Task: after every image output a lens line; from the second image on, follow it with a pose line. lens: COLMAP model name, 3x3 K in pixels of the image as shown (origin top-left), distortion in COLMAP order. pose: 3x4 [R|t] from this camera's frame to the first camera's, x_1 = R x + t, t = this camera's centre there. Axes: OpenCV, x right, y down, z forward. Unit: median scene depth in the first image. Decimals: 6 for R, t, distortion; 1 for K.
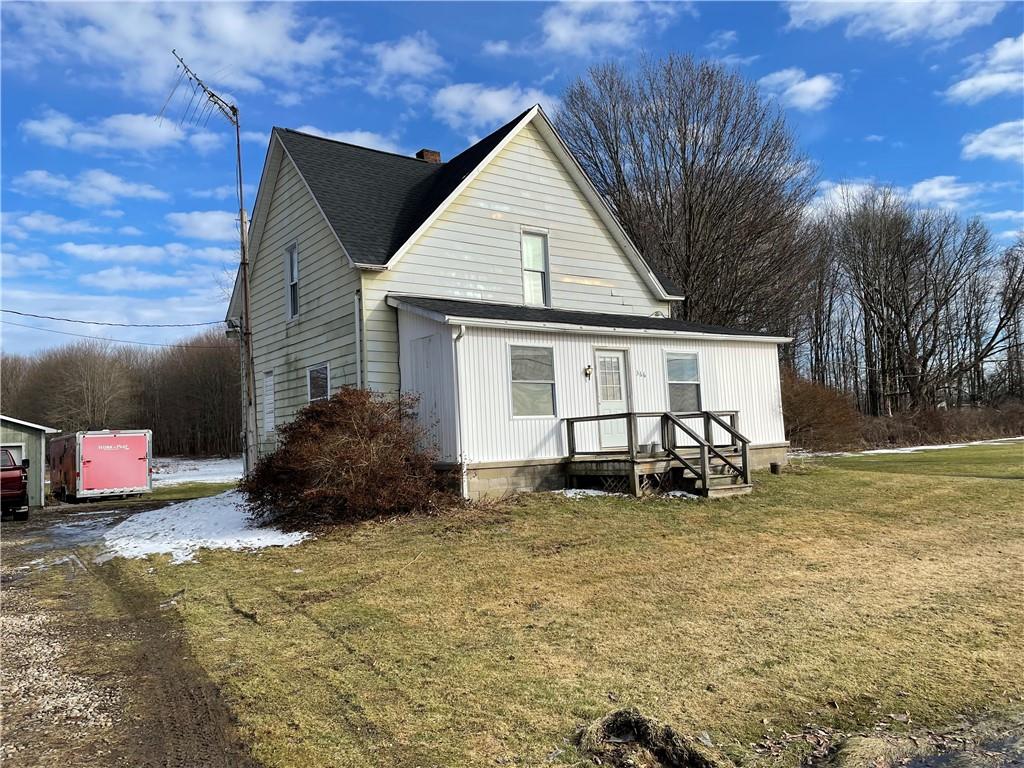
lens RADIAL K [[775.0, 0, 512.1], [0, 775.0, 386.0], [0, 0, 1]] dist [0.067409, 0.002398]
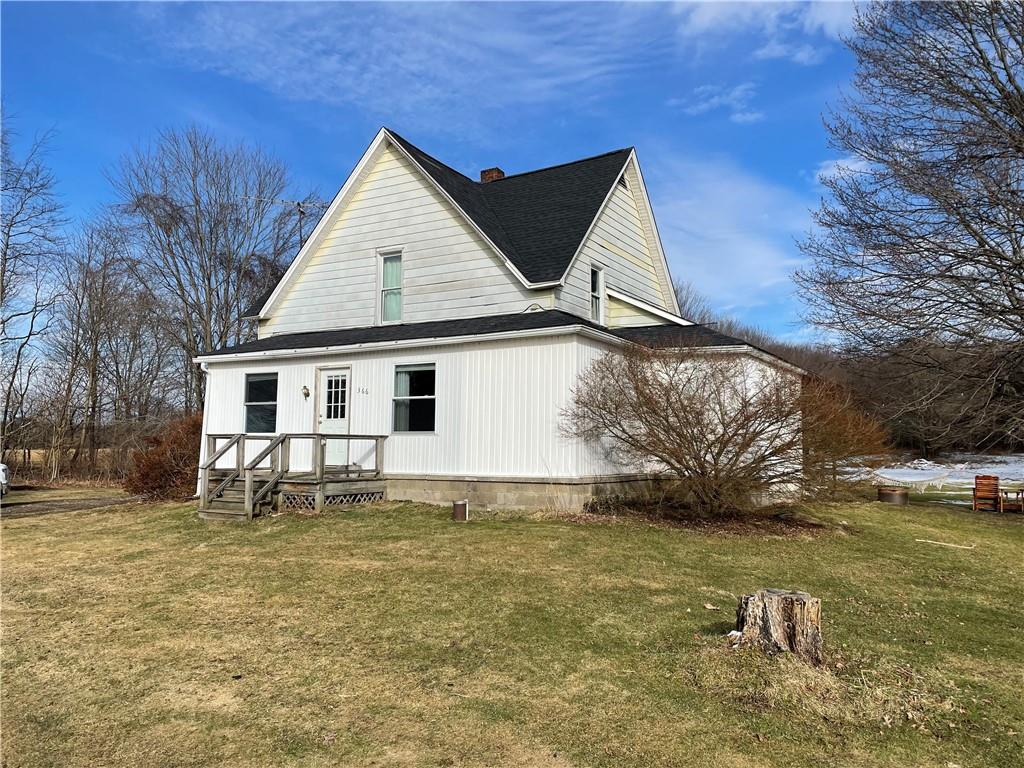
lens RADIAL K [[775.0, 0, 513.0], [0, 775.0, 379.9], [0, 0, 1]] dist [0.067409, 0.002398]
pose [[0.391466, -0.029398, -0.919723, 1.138739], [0.038008, 0.999153, -0.015759, -0.008214], [0.919407, -0.028788, 0.392252, 0.831060]]
